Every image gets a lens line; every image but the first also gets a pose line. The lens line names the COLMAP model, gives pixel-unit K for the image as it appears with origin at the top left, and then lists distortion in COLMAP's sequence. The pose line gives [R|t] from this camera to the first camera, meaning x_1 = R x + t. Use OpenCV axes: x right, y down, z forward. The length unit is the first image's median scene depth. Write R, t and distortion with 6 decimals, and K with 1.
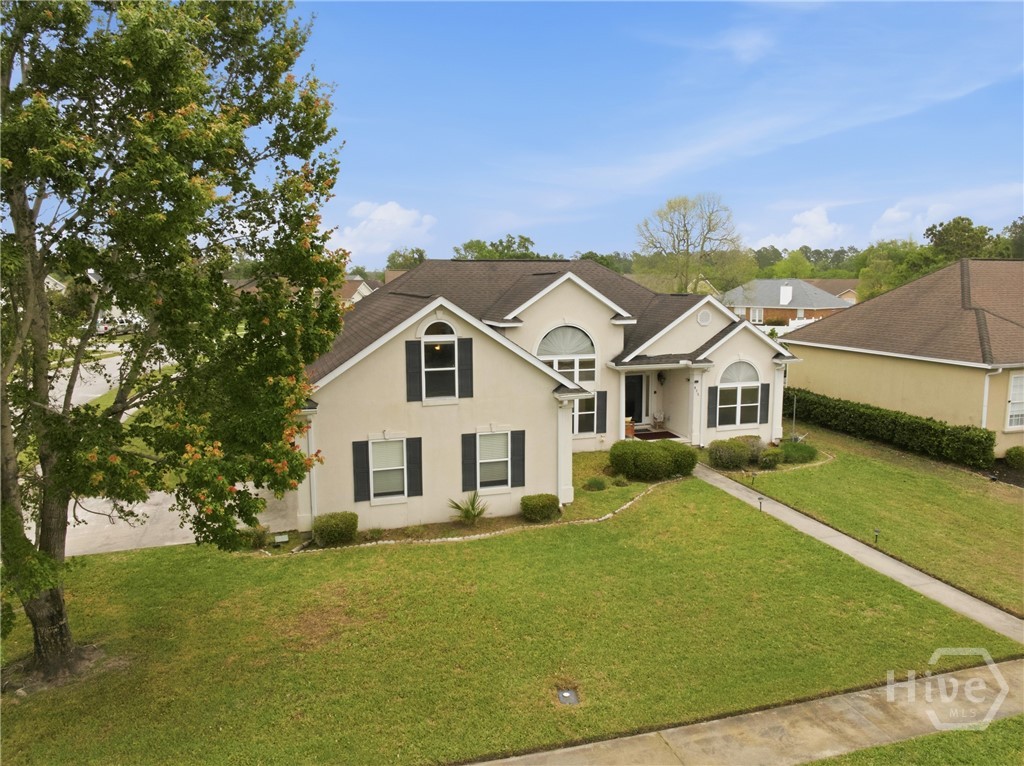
lens RADIAL K [[723.8, 0, 520.0], [0, 723.8, 381.9], [0, 0, 1]] dist [-0.037166, -0.003624]
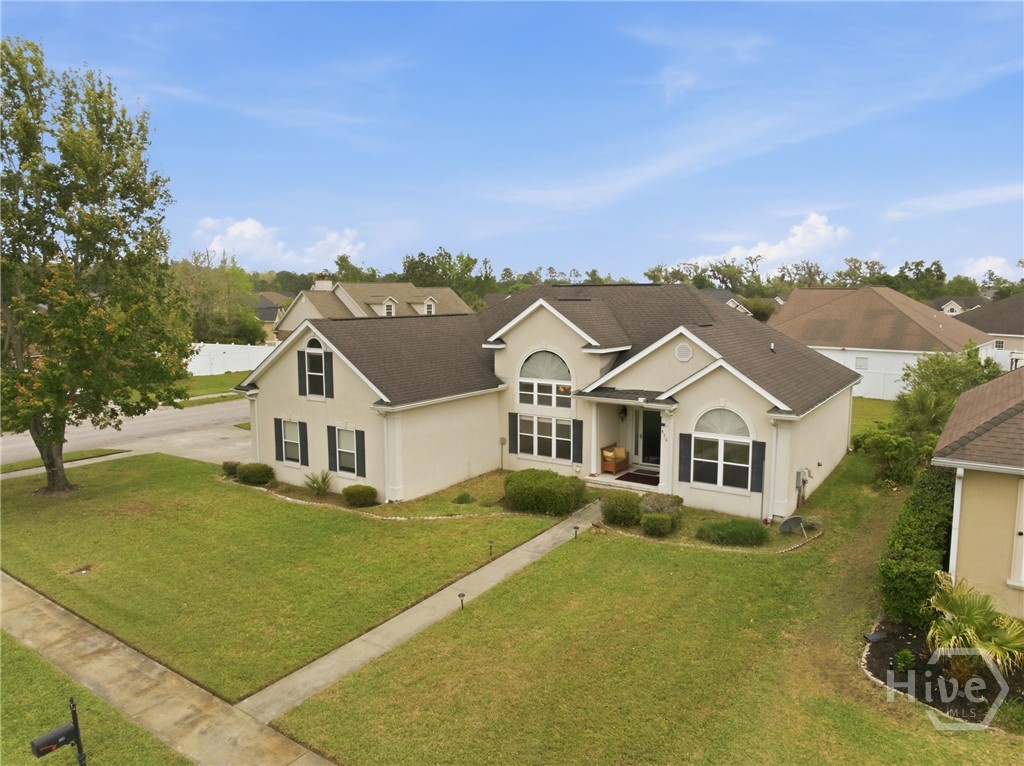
lens RADIAL K [[723.8, 0, 520.0], [0, 723.8, 381.9], [0, 0, 1]] dist [-0.037166, -0.003624]
pose [[0.630407, 0.096889, -0.770195, 1.078223], [-0.109561, 0.993354, 0.035287, -0.085191], [0.768495, 0.062138, 0.636832, 0.415397]]
